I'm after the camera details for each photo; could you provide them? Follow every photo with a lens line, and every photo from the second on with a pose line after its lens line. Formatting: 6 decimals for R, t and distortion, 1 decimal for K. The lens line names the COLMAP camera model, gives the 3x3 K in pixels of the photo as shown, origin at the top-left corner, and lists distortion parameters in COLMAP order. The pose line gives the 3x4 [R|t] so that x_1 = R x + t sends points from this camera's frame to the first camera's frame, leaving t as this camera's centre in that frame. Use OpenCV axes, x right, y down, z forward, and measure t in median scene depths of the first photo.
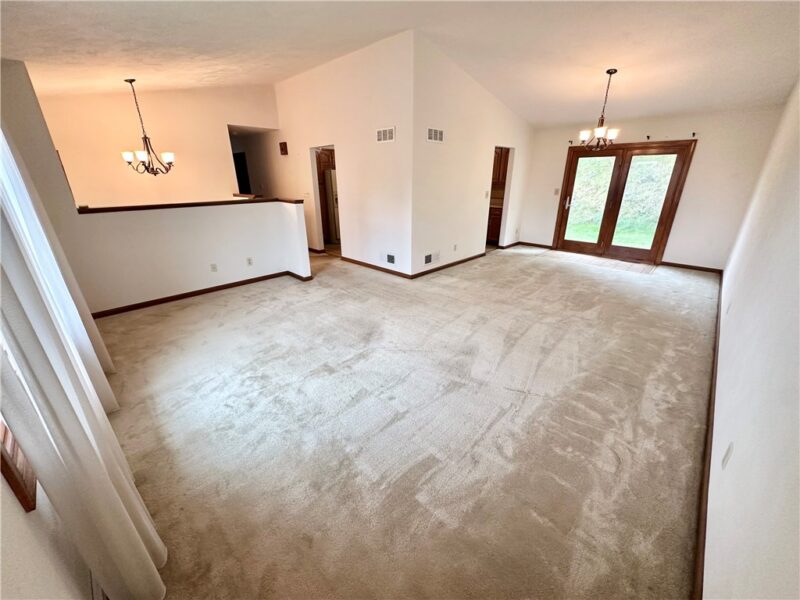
lens RADIAL K [[318.1, 0, 401.3], [0, 318.1, 300.4], [0, 0, 1]] dist [-0.003843, 0.000372]
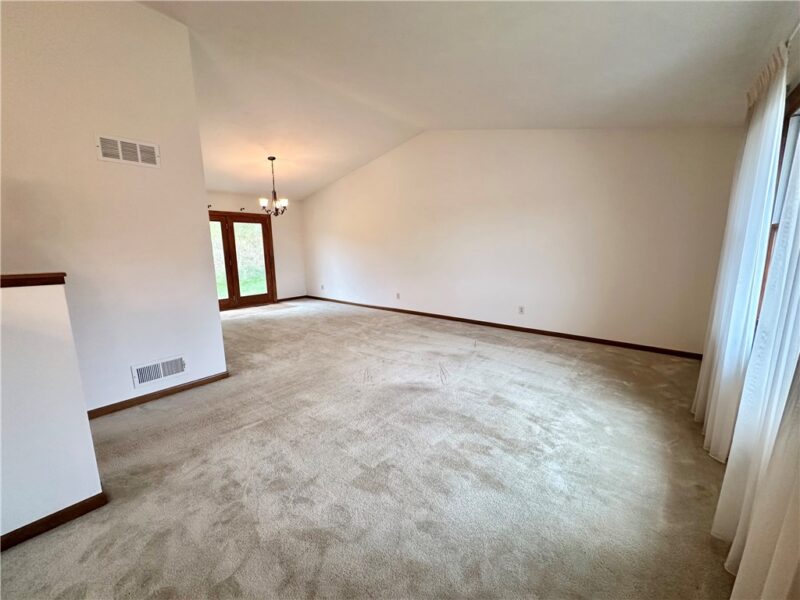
lens RADIAL K [[318.1, 0, 397.7], [0, 318.1, 300.4], [0, 0, 1]] dist [-0.003843, 0.000372]
pose [[-0.072883, -0.164749, 0.983639, -0.662660], [0.375899, 0.908991, 0.180099, -0.212565], [-0.923790, 0.382875, -0.004321, 0.674185]]
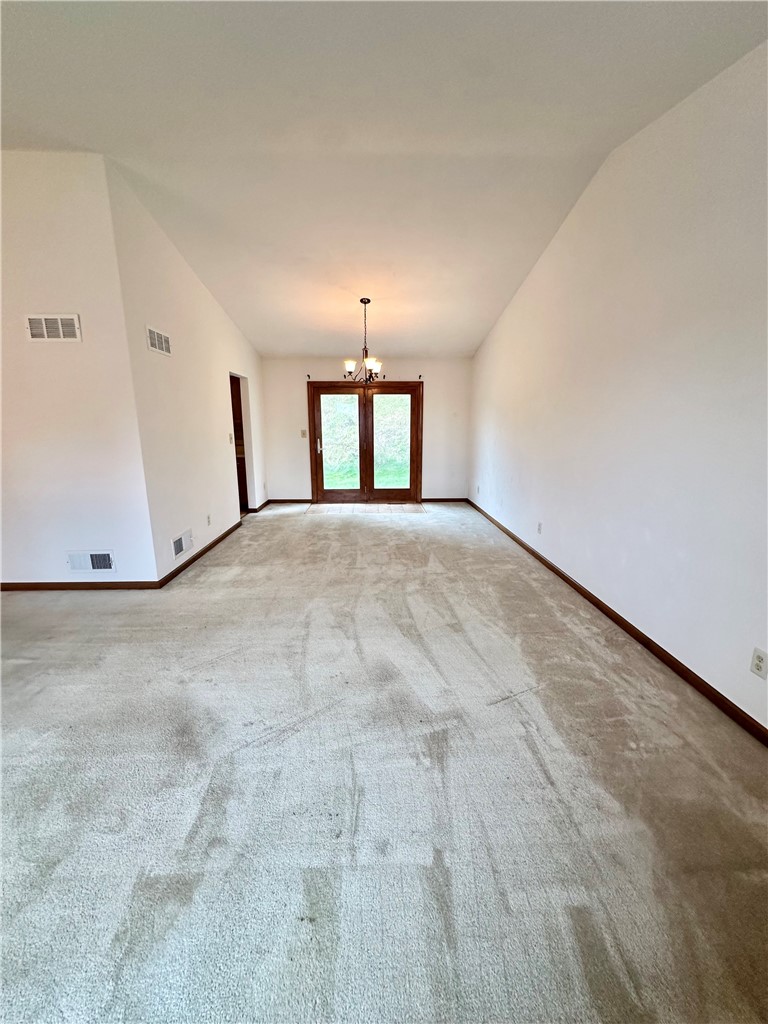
lens RADIAL K [[407.2, 0, 383.8], [0, 407.2, 512.0], [0, 0, 1]] dist [-0.003843, 0.000372]
pose [[0.697801, -0.151944, 0.699991, -0.181373], [0.261487, 0.963835, -0.051453, -0.060996], [-0.666857, 0.218943, 0.712296, 0.242246]]
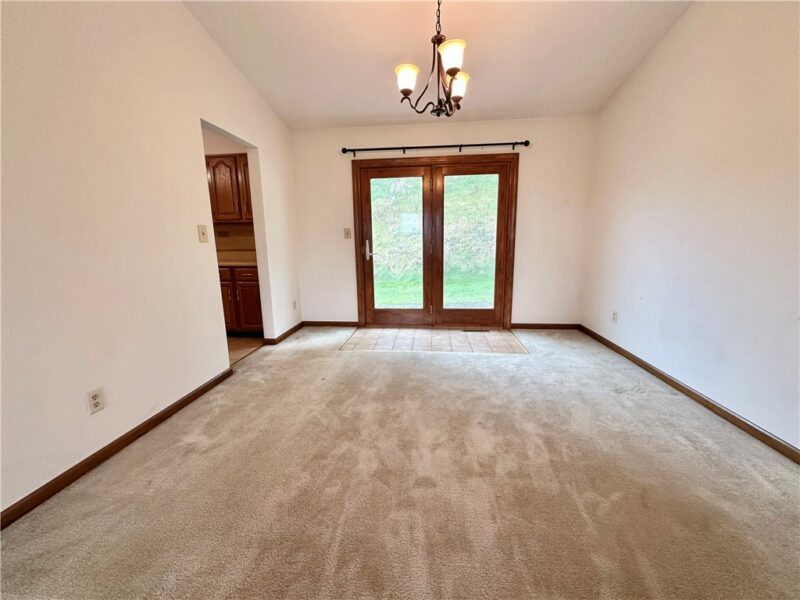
lens RADIAL K [[318.1, 0, 400.5], [0, 318.1, 299.8], [0, 0, 1]] dist [-0.003843, 0.000372]
pose [[0.784110, -0.125987, 0.607699, 0.274965], [0.240001, 0.964554, -0.109702, -0.192219], [-0.572338, 0.231867, 0.786554, 0.729660]]
